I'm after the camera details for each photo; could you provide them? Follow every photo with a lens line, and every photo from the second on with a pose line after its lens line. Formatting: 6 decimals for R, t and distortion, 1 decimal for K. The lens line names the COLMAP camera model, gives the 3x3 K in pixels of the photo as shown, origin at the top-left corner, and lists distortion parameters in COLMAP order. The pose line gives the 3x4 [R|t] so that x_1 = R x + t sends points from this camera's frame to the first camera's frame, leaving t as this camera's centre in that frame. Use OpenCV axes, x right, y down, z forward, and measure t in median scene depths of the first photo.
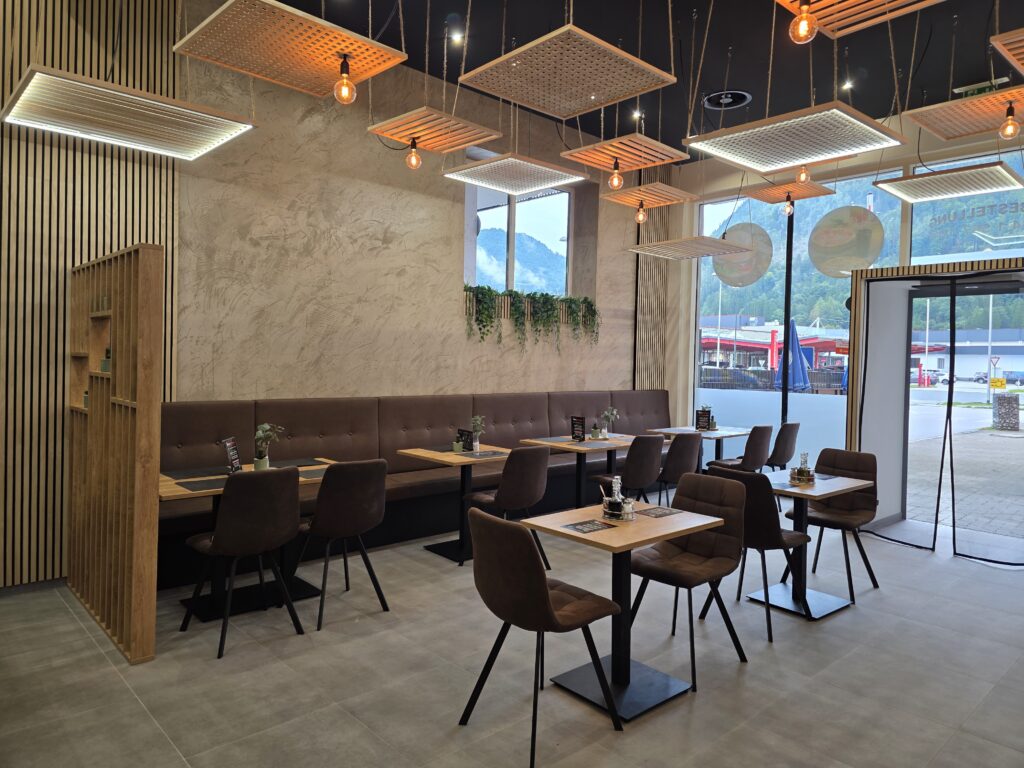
lens RADIAL K [[686.9, 0, 522.6], [0, 686.9, 380.5], [0, 0, 1]] dist [0.066617, -0.019126]
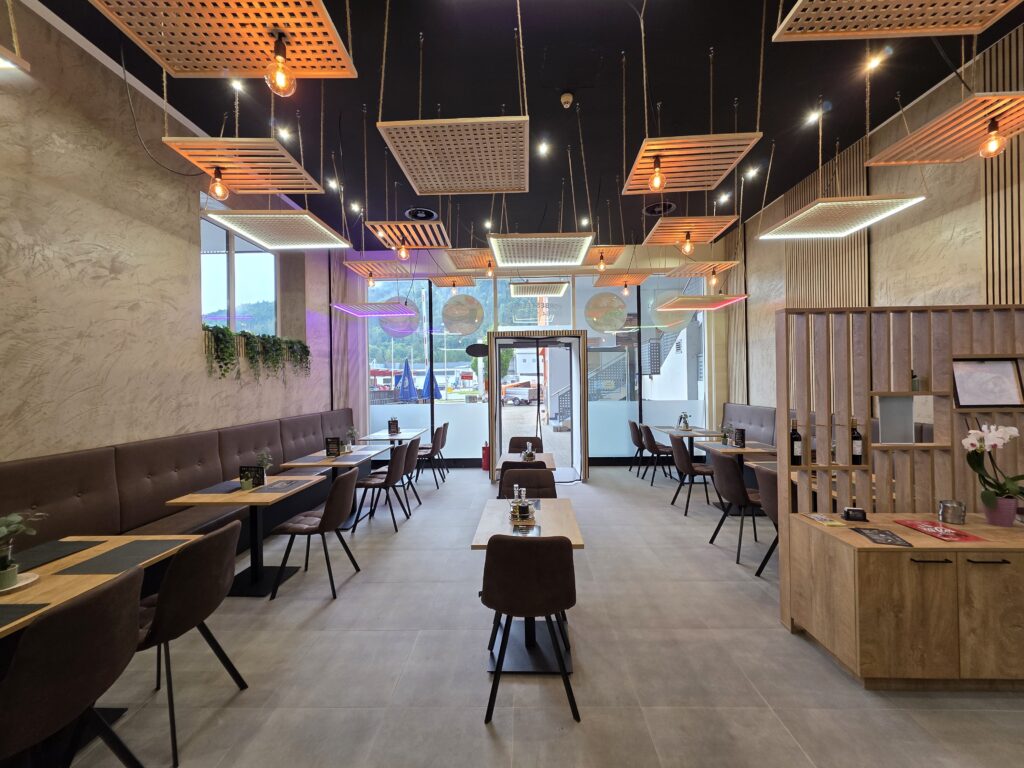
lens RADIAL K [[411.2, 0, 513.1], [0, 411.2, 382.8], [0, 0, 1]] dist [0.005812, 0.000356]
pose [[0.699390, -0.038022, 0.713728, -0.218466], [0.054859, 0.998494, -0.000565, -0.026942], [-0.712632, 0.039549, 0.700423, 0.252407]]
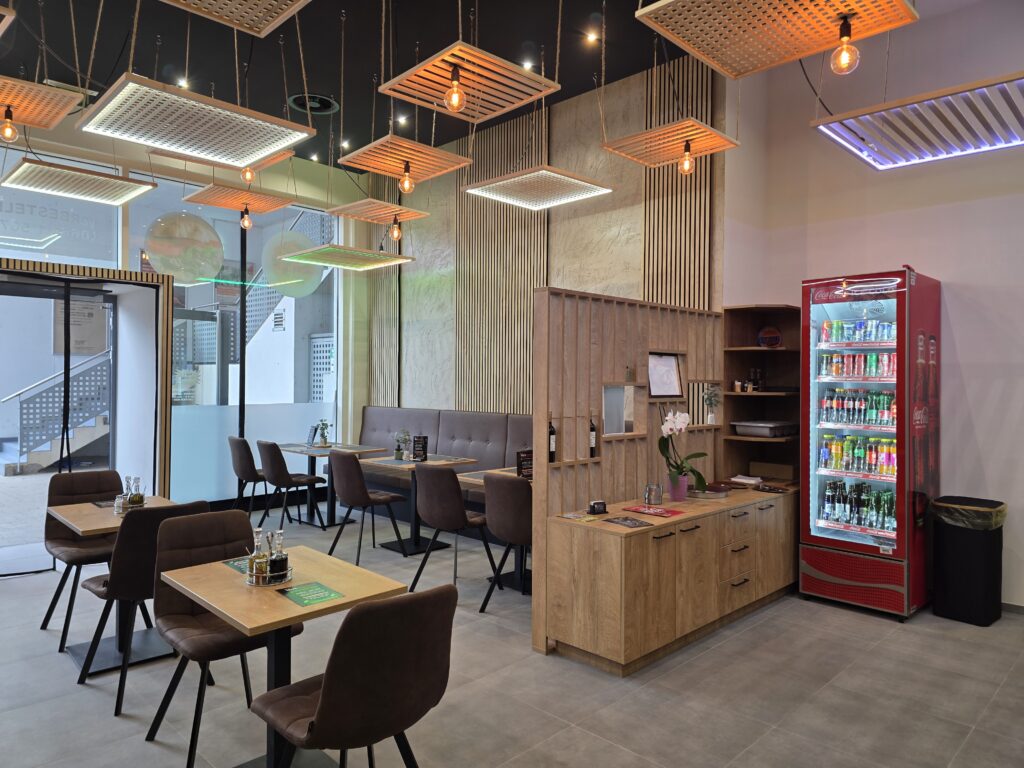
lens RADIAL K [[686.9, 0, 519.4], [0, 686.9, 380.1], [0, 0, 1]] dist [0.066617, -0.019126]
pose [[-0.046386, -0.027077, 0.998557, -0.415888], [0.024093, 0.999311, 0.028217, -0.017674], [-0.998633, 0.025367, -0.045702, 0.490232]]
